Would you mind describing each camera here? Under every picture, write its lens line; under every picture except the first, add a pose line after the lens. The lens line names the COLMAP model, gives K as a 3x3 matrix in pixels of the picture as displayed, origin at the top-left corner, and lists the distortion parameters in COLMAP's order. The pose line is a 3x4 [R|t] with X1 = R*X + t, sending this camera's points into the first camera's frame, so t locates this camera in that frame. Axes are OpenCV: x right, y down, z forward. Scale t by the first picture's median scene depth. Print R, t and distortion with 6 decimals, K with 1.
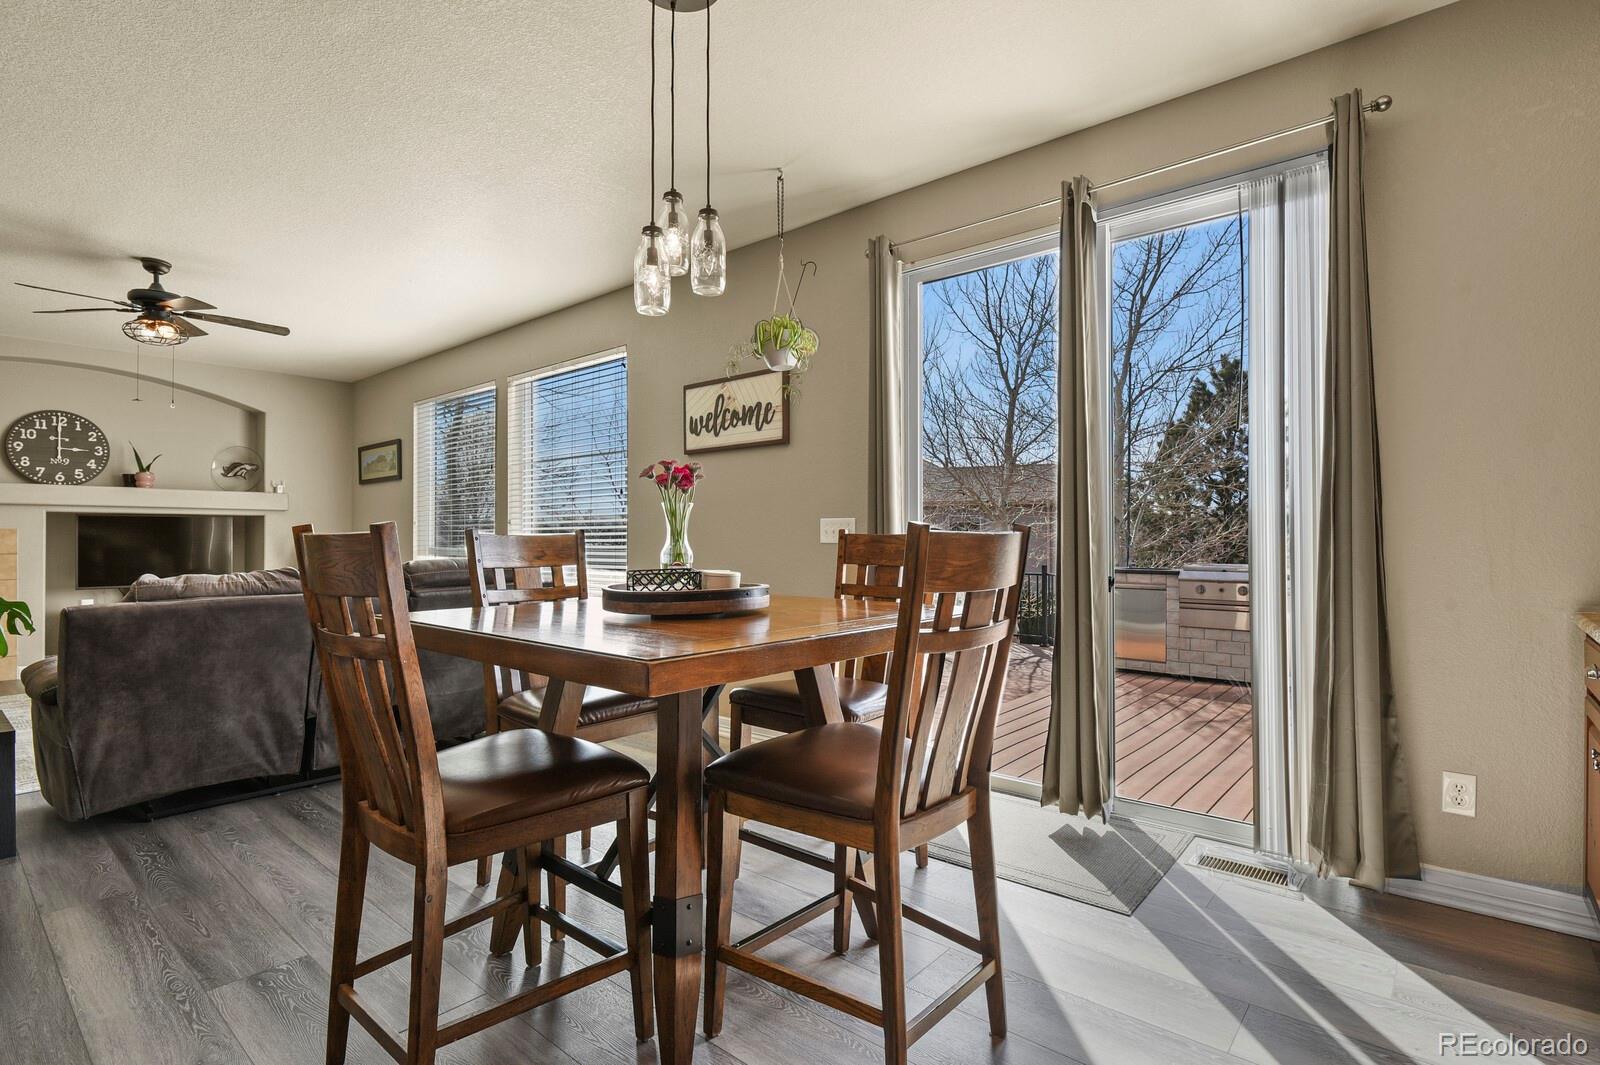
lens RADIAL K [[768.3, 0, 810.2], [0, 768.3, 533.4], [0, 0, 1]] dist [-0.023013, 0.000124]
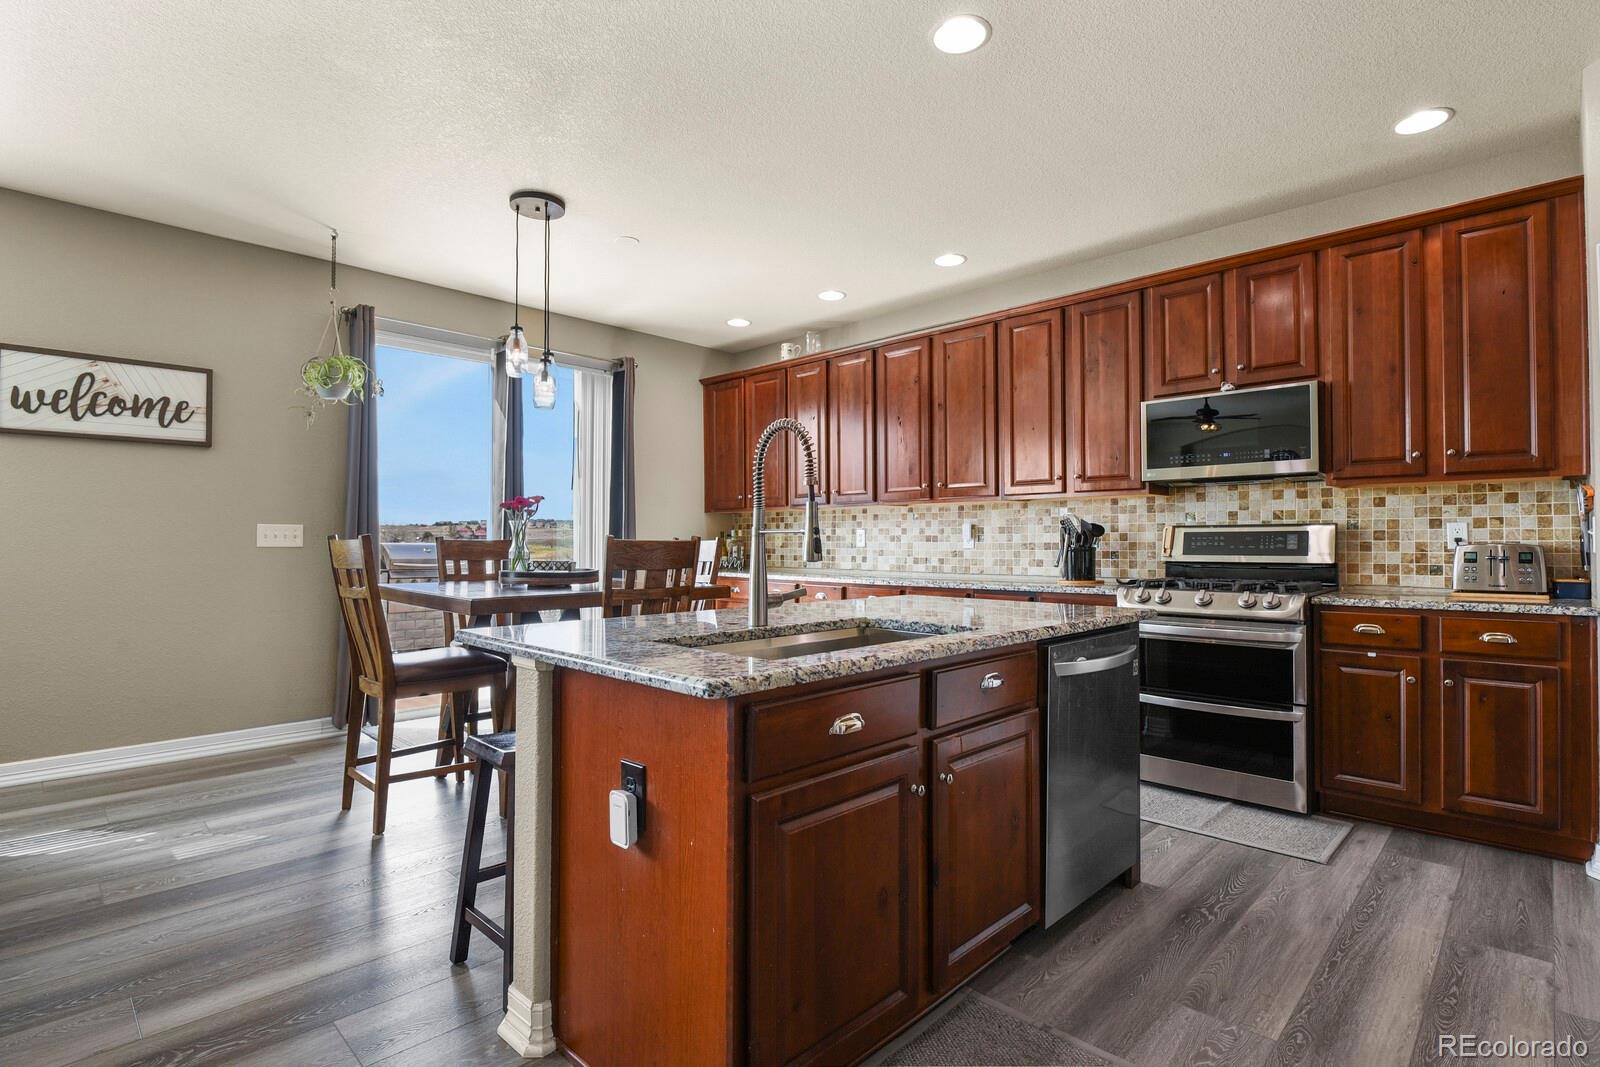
lens RADIAL K [[773.1, 0, 806.1], [0, 773.1, 534.8], [0, 0, 1]] dist [-0.028221, 0.000253]
pose [[0.077000, 0.008010, 0.996999, -0.918111], [-0.011753, 0.999906, -0.007126, -0.004477], [-0.996962, -0.011169, 0.077087, 0.140965]]
